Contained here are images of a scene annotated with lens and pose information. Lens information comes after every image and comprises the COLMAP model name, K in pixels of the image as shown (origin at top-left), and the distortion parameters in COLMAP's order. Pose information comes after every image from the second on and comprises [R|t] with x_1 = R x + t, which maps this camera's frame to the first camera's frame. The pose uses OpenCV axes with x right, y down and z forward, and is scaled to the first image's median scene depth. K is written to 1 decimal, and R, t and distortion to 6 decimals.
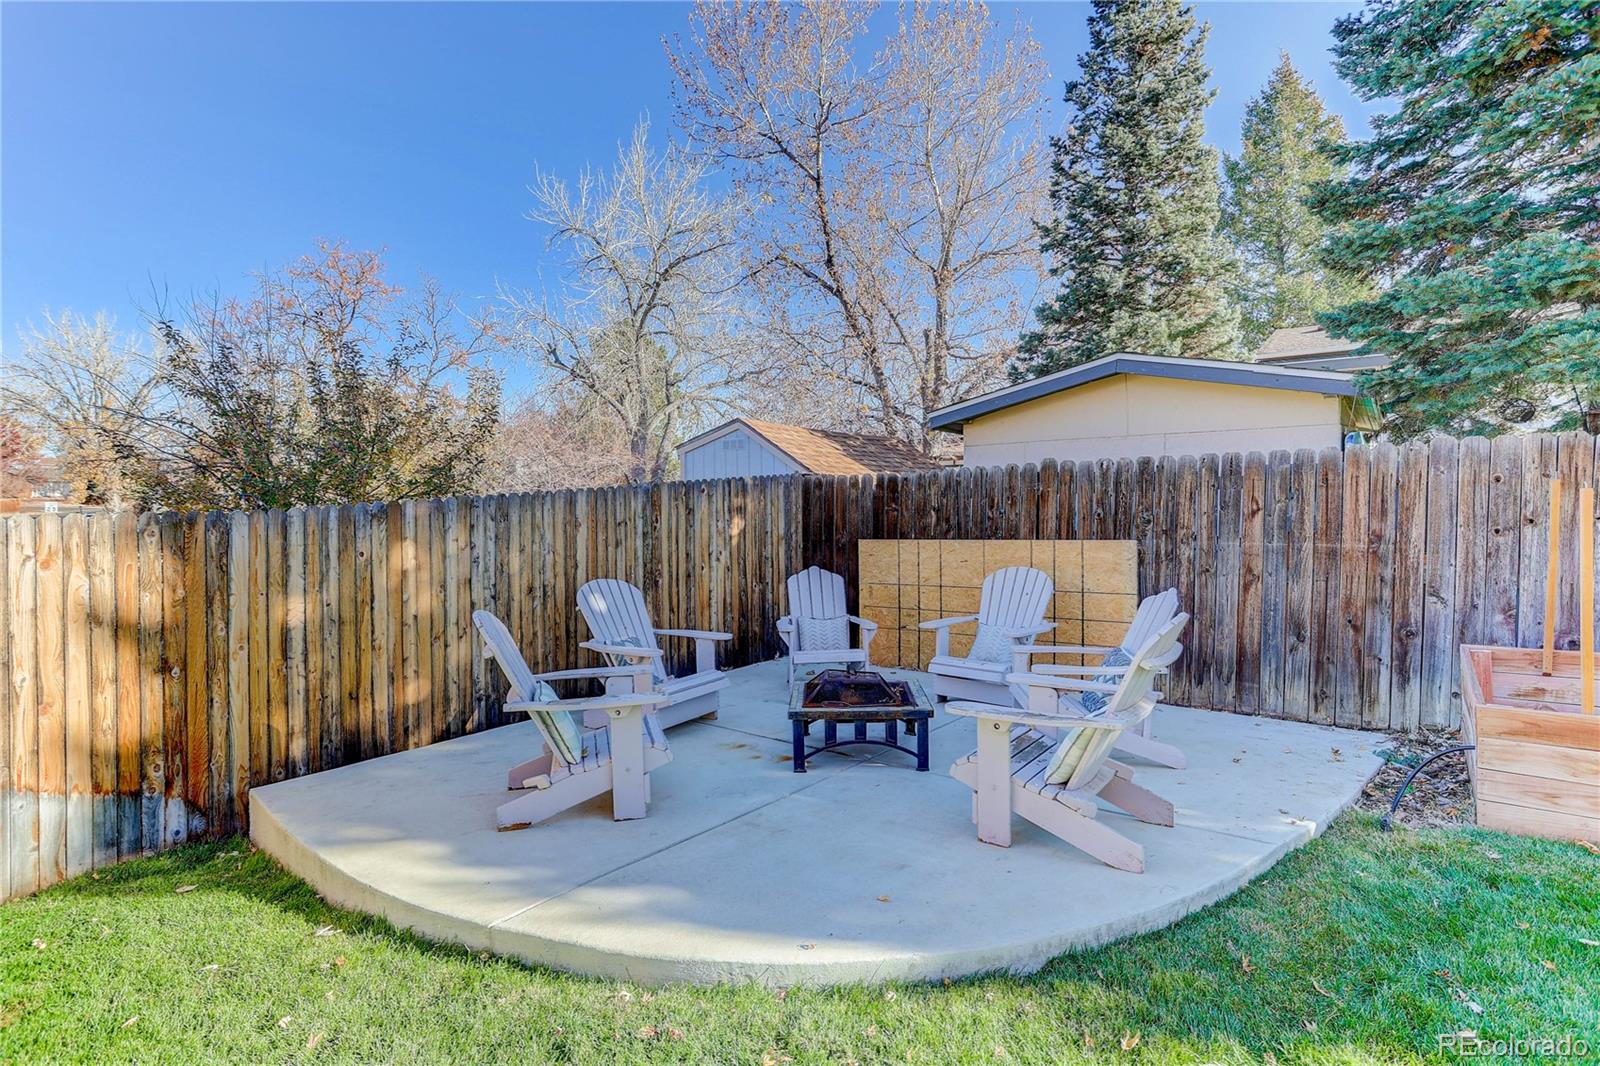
lens RADIAL K [[769.5, 0, 866.7], [0, 769.5, 534.5], [0, 0, 1]] dist [-0.028988, -0.000494]
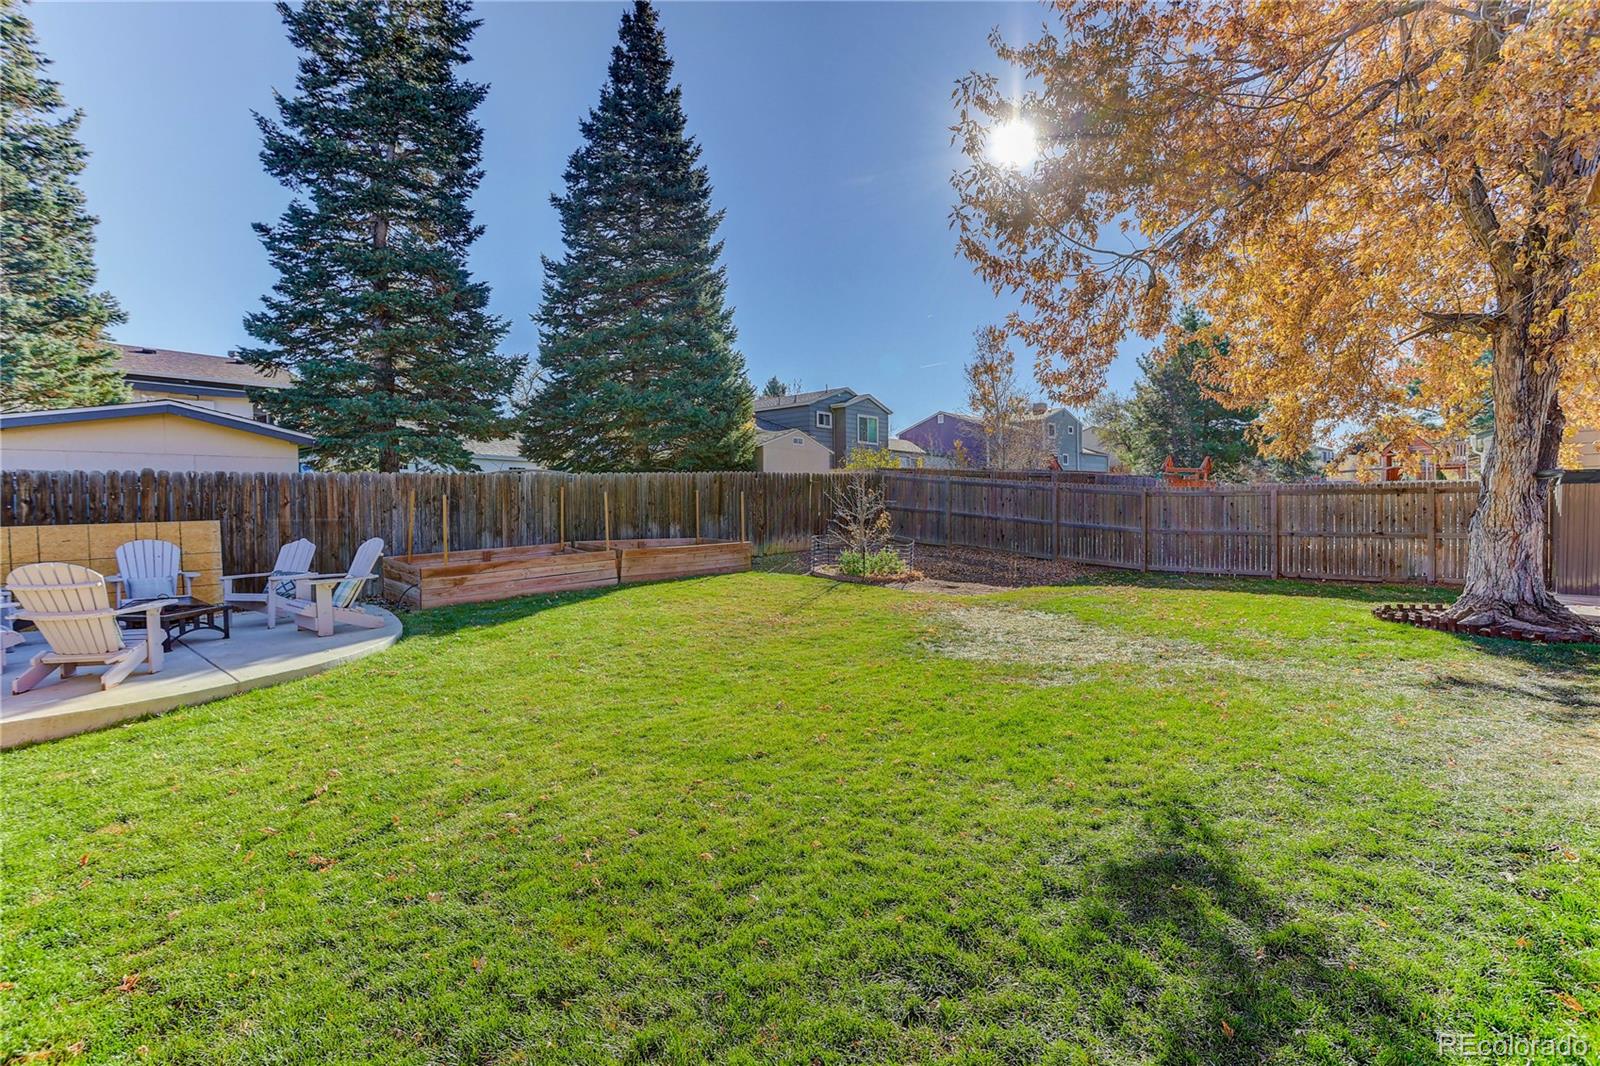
lens RADIAL K [[769.5, 0, 798.9], [0, 769.5, 526.7], [0, 0, 1]] dist [-0.028988, -0.000494]
pose [[0.066260, -0.024670, 0.997497, -1.197723], [0.035222, 0.999129, 0.022371, 0.028389], [-0.997181, 0.033652, 0.067071, -0.382890]]
